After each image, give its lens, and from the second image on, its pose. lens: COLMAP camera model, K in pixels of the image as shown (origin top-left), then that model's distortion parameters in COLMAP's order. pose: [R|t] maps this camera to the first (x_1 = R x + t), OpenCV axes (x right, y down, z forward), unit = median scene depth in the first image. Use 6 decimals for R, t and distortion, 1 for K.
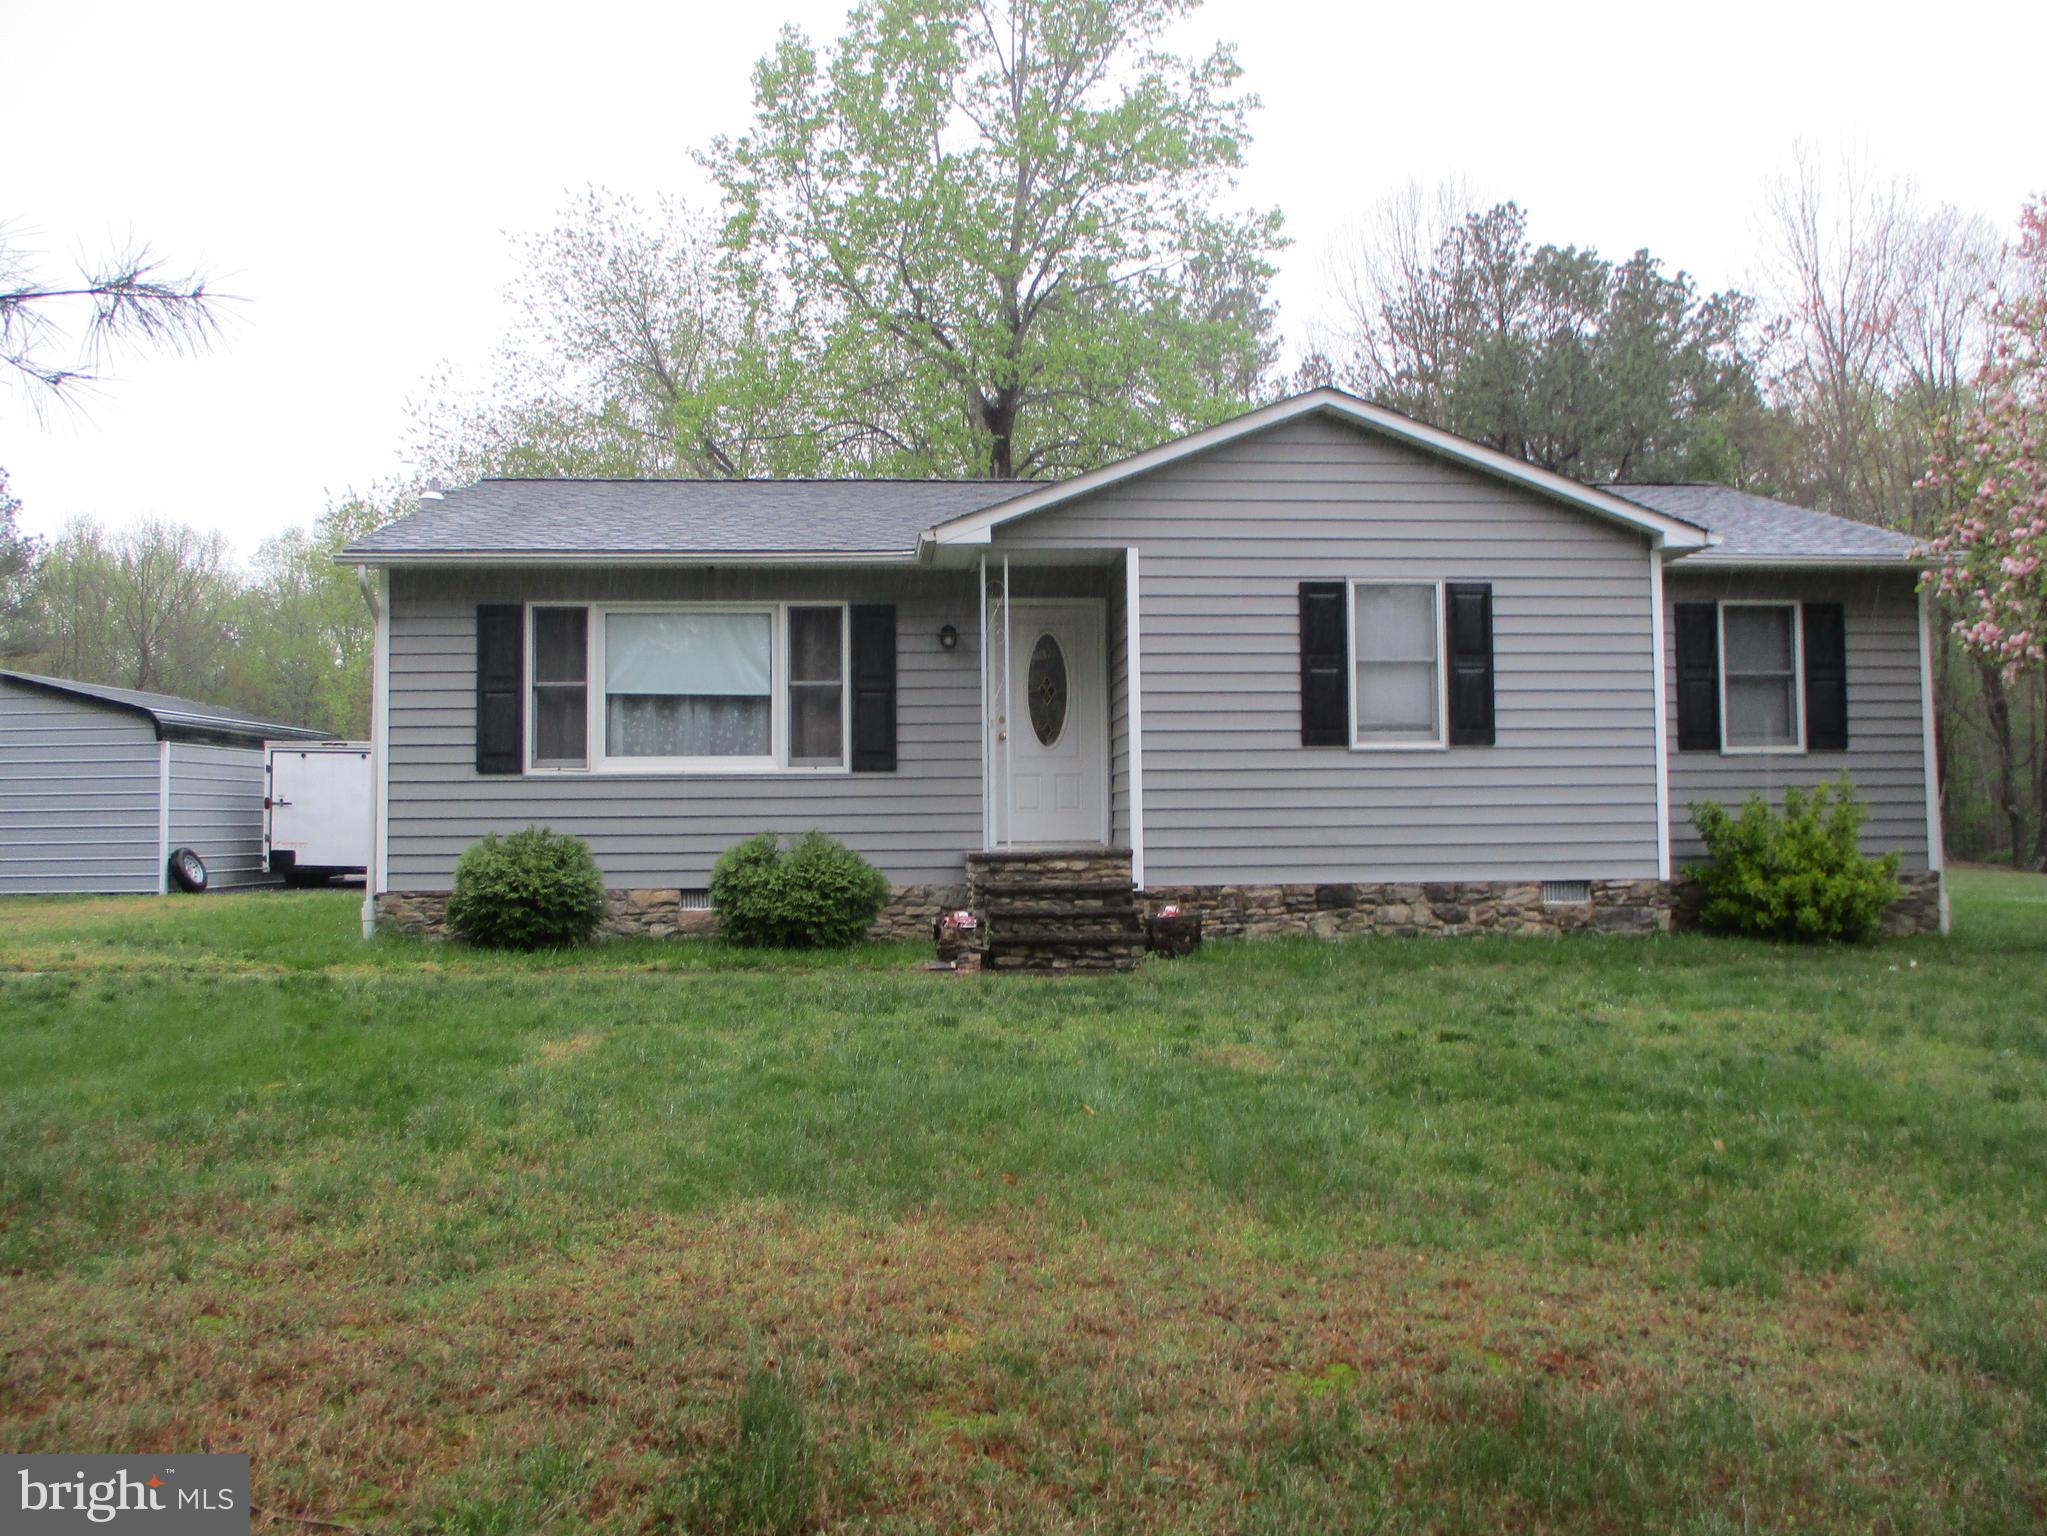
lens RADIAL K [[1684.1, 0, 1023.5], [0, 1684.1, 768.0], [0, 0, 1]] dist [-0.042584, -0.007468]
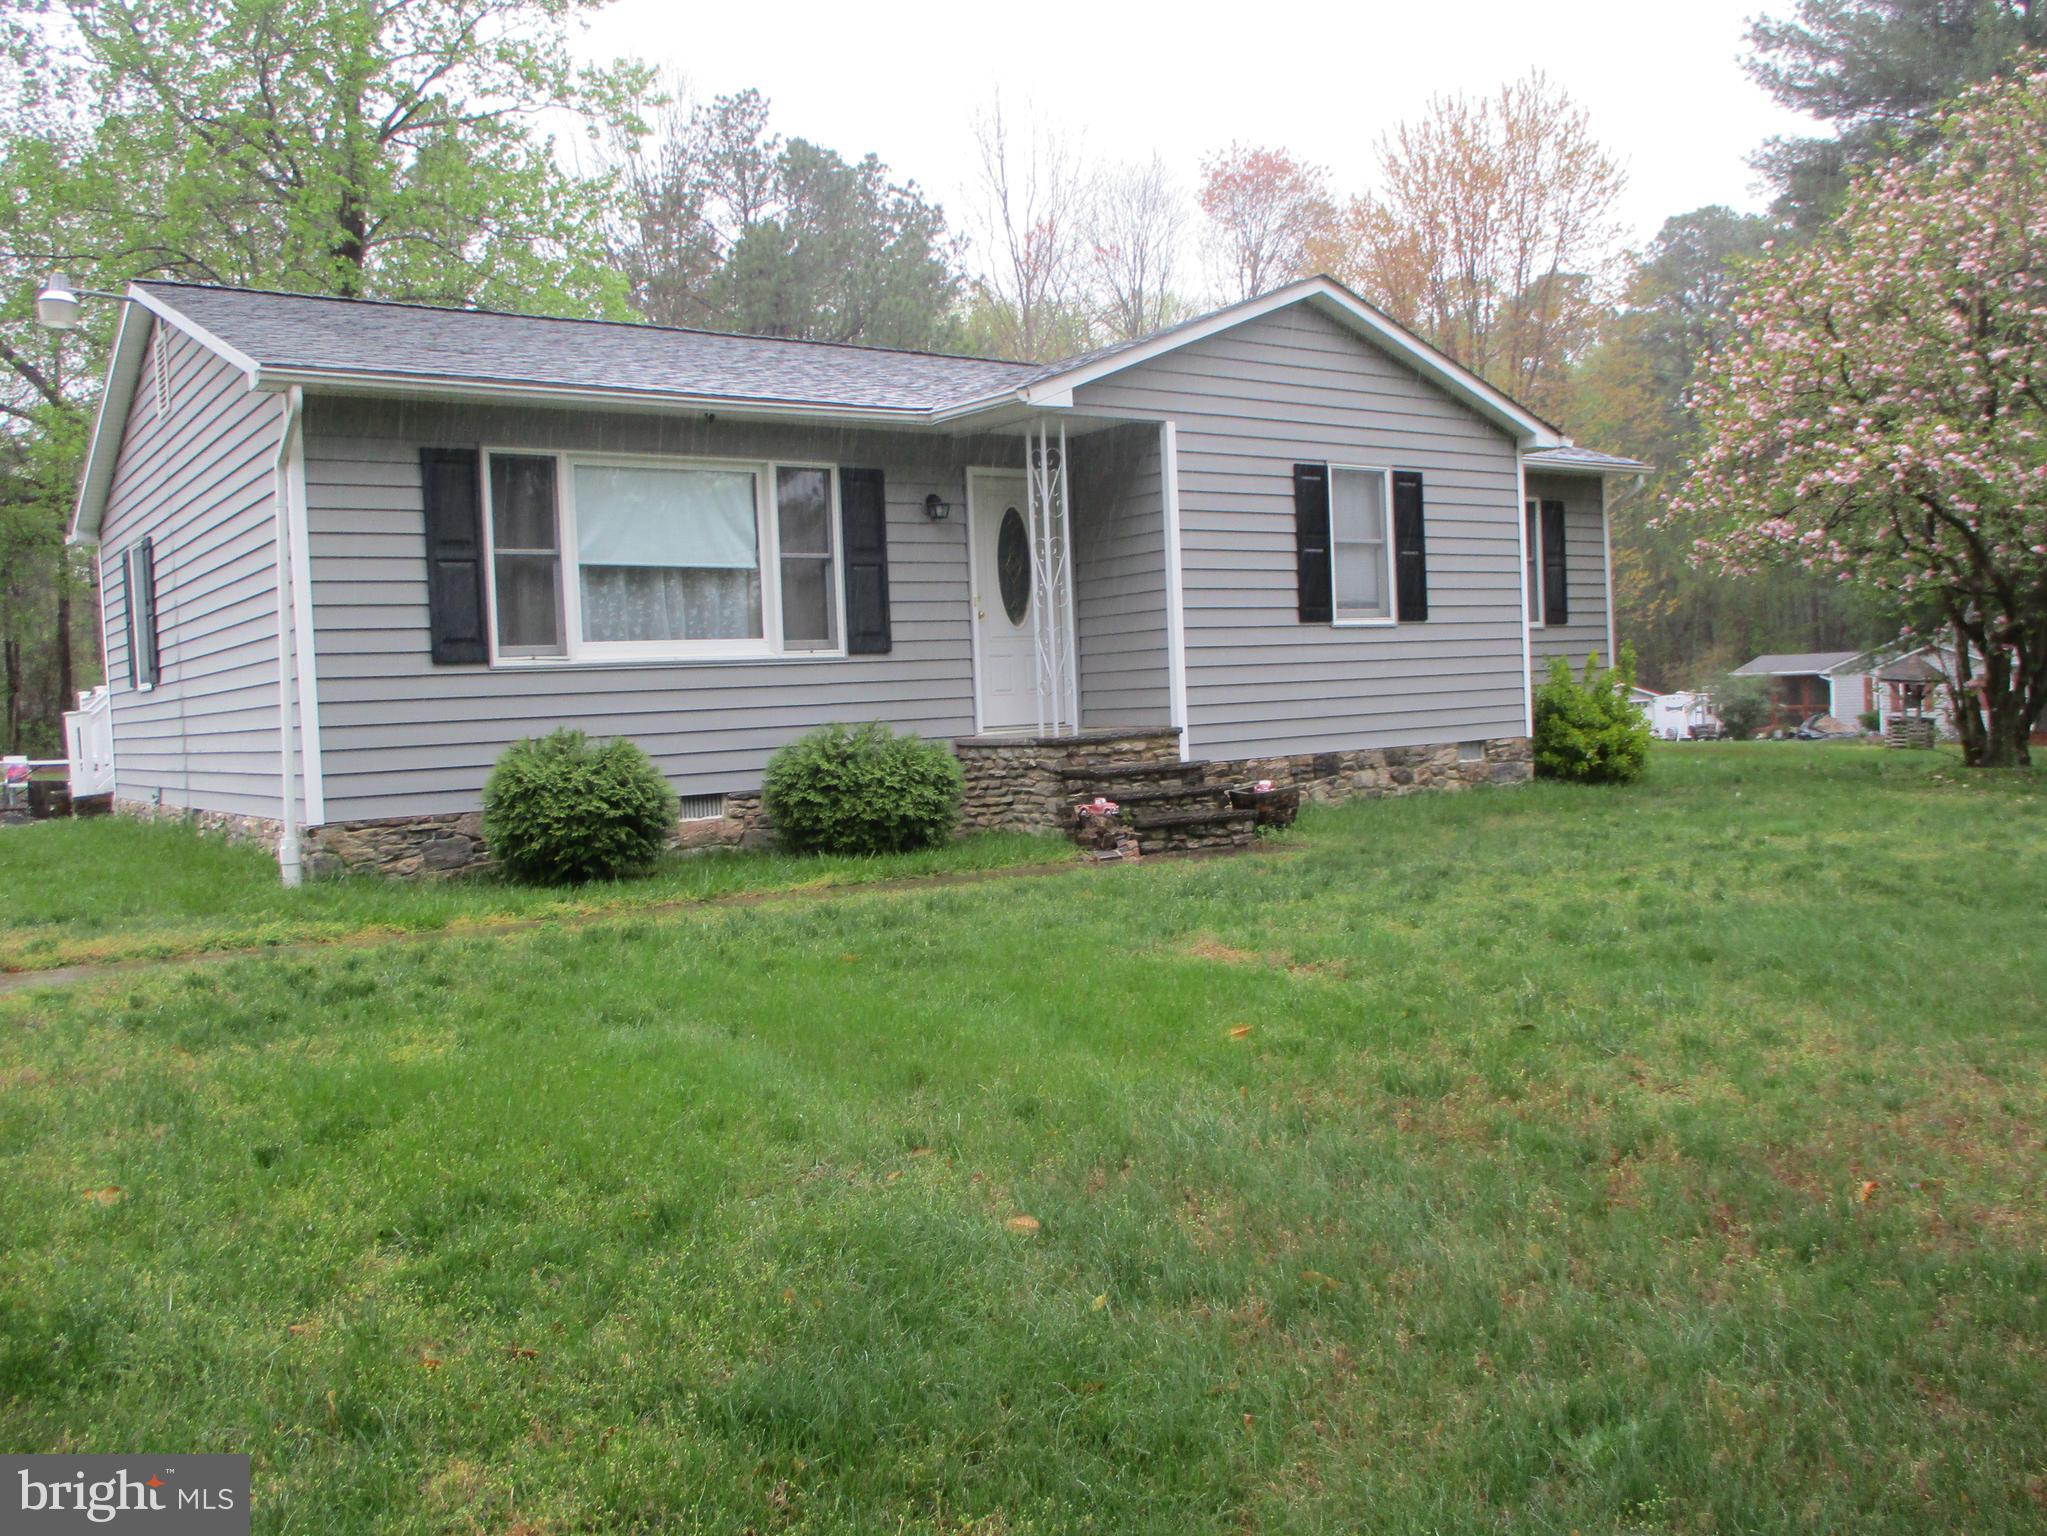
lens RADIAL K [[1684.1, 0, 1023.5], [0, 1684.1, 768.0], [0, 0, 1]] dist [-0.042584, -0.007468]
pose [[0.850216, -0.051098, 0.523948, -0.522704], [0.017003, 0.997424, 0.069682, 0.001376], [-0.526159, -0.050336, 0.848895, 0.198446]]
